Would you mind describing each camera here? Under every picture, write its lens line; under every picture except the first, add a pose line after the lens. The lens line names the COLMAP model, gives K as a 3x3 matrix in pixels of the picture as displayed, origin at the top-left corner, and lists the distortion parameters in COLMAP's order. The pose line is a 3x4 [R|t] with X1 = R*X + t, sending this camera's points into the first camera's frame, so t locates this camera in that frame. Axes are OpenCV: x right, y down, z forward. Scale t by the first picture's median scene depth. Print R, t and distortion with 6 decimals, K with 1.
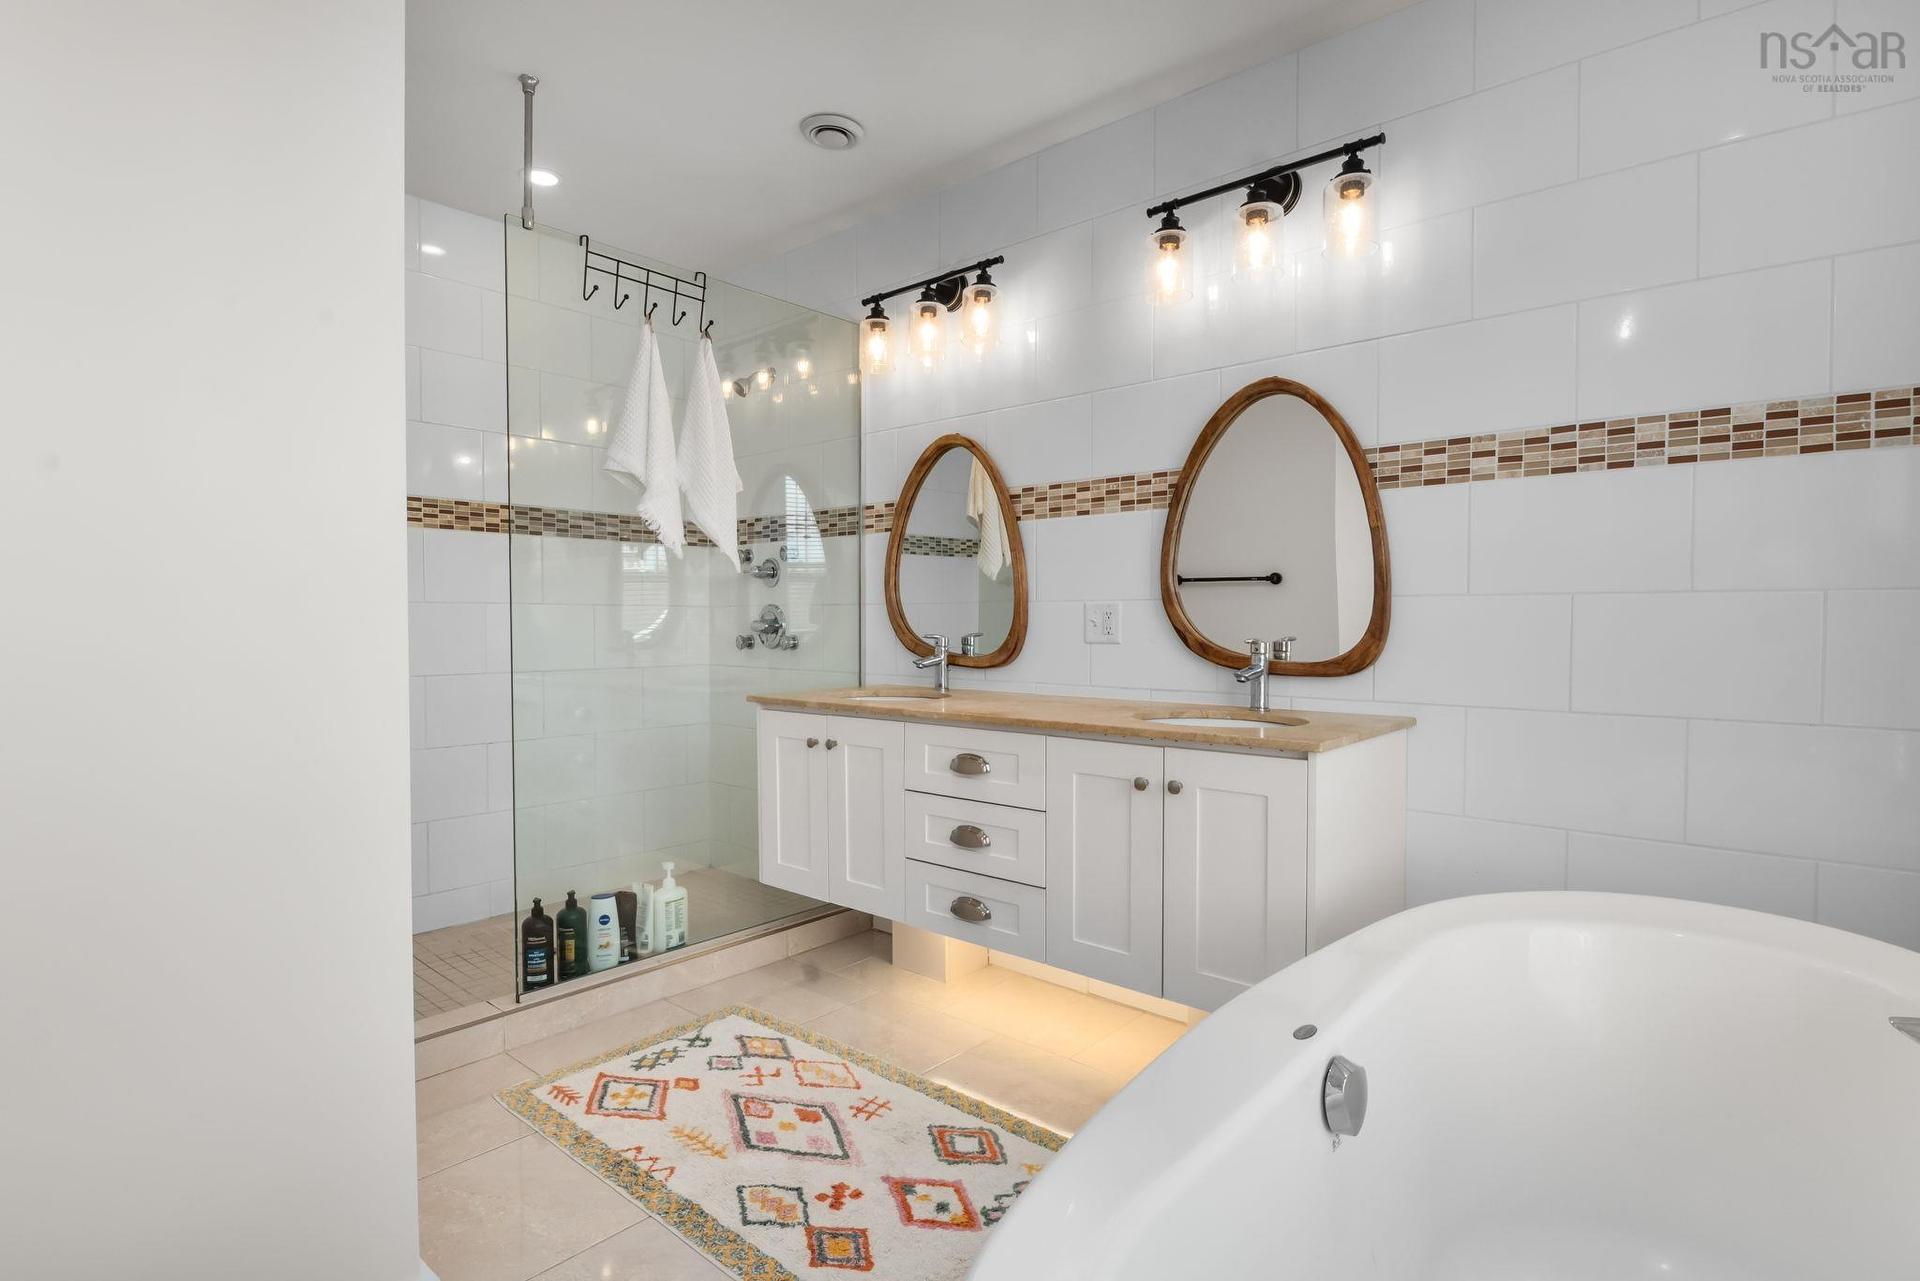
lens RADIAL K [[950.6, 0, 959.2], [0, 950.6, 619.5], [0, 0, 1]] dist [0.001186, -0.012938]
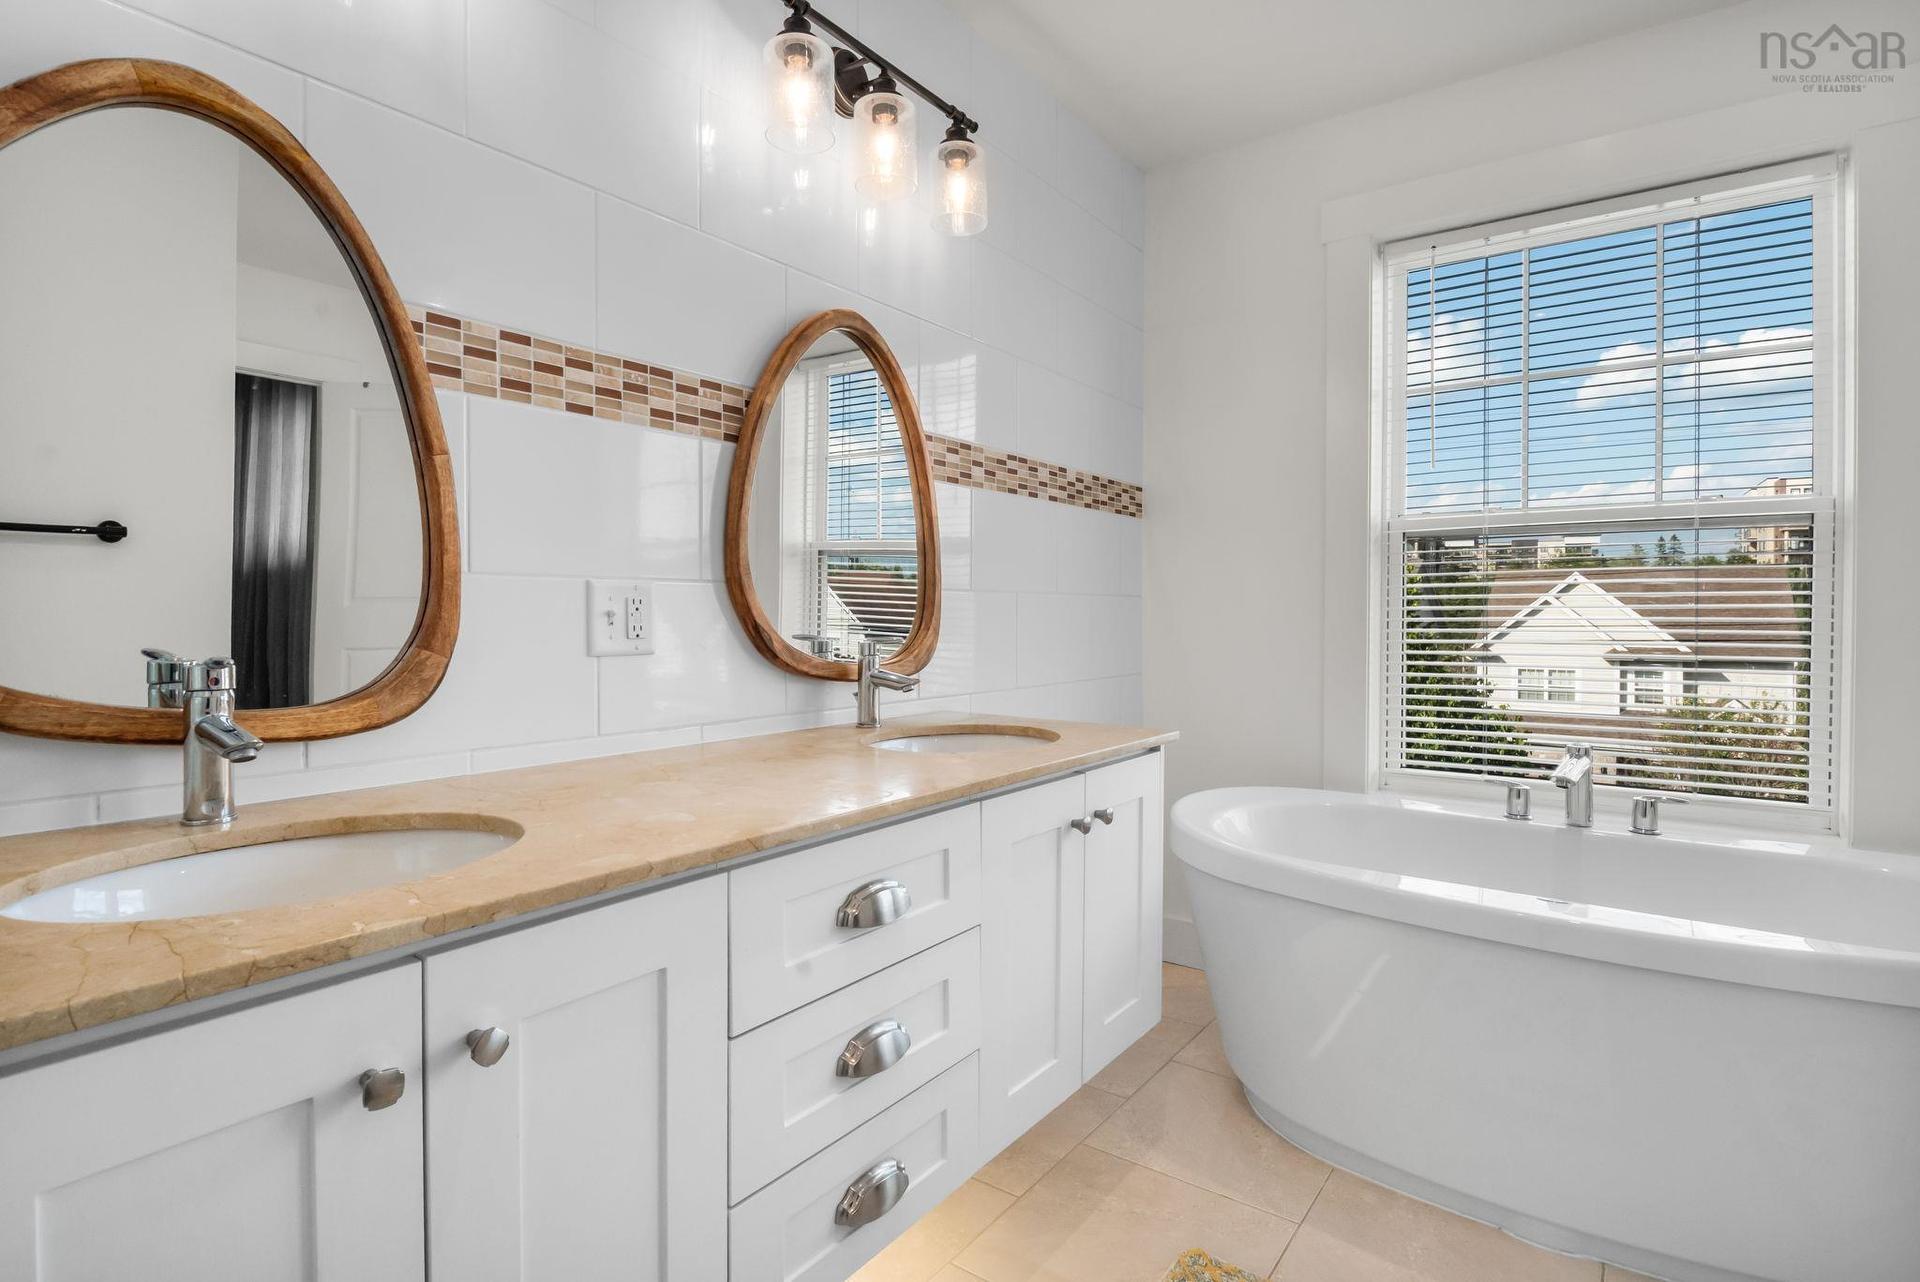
lens RADIAL K [[950.6, 0, 959.2], [0, 950.6, 620.0], [0, 0, 1]] dist [0.001186, -0.012938]
pose [[-0.088519, -0.010036, 0.996024, -0.439170], [-0.005957, 0.999937, 0.009546, -0.001897], [-0.996057, -0.005088, -0.088573, 0.889737]]
